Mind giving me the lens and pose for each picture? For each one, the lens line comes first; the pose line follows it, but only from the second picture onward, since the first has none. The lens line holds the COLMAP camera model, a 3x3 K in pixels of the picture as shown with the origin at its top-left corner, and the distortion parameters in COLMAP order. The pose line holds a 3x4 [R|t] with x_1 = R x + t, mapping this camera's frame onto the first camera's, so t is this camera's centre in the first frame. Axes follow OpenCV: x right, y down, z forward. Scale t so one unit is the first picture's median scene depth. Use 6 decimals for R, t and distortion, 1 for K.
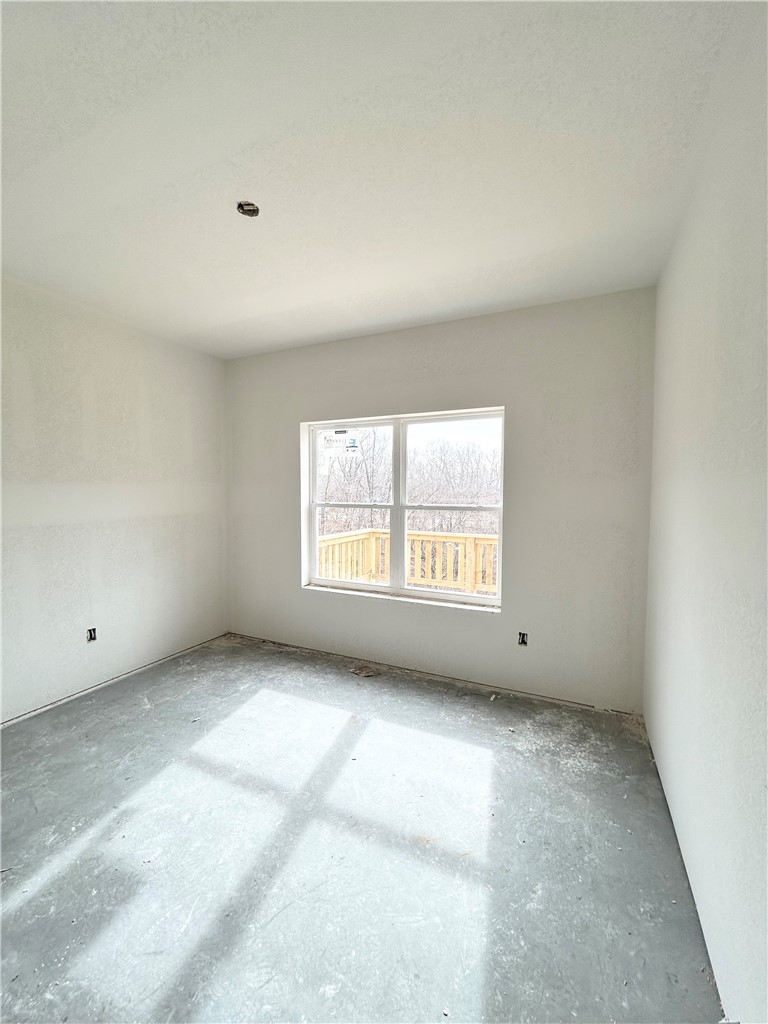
lens RADIAL K [[410.9, 0, 386.4], [0, 410.9, 510.2], [0, 0, 1]] dist [0.000769, -0.000479]
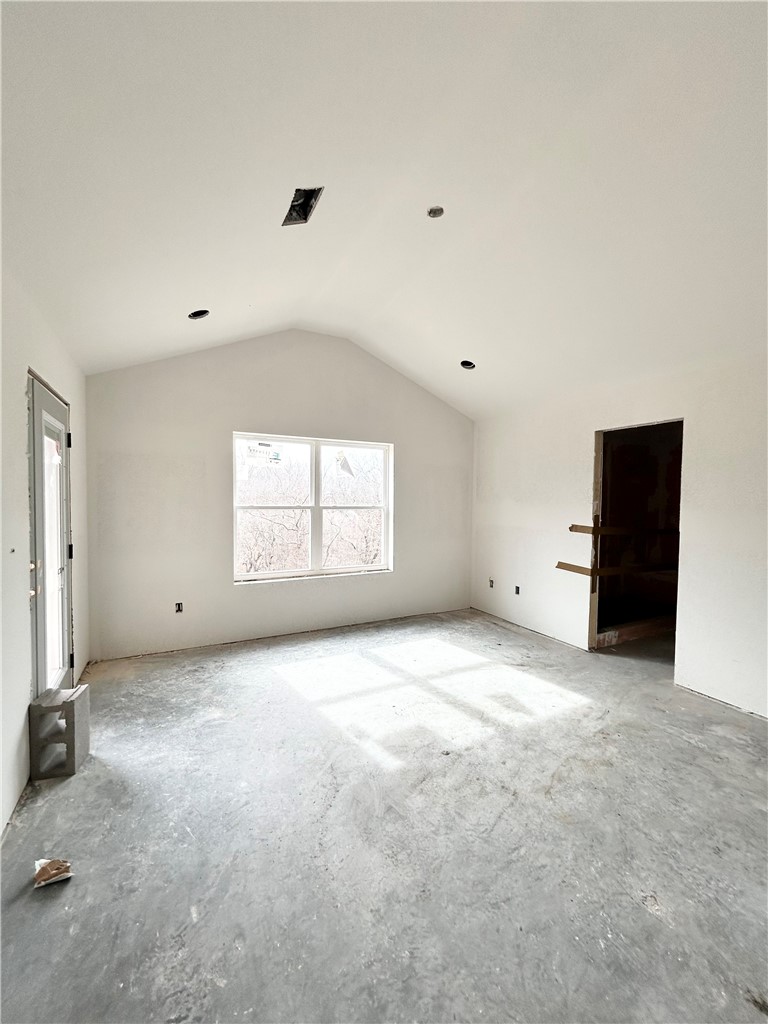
lens RADIAL K [[410.9, 0, 379.3], [0, 410.9, 513.7], [0, 0, 1]] dist [0.000769, -0.000479]
pose [[0.606480, -0.039555, 0.794115, -0.900174], [0.029589, 0.999193, 0.027172, -0.018348], [-0.794548, 0.007018, 0.607160, 0.036470]]
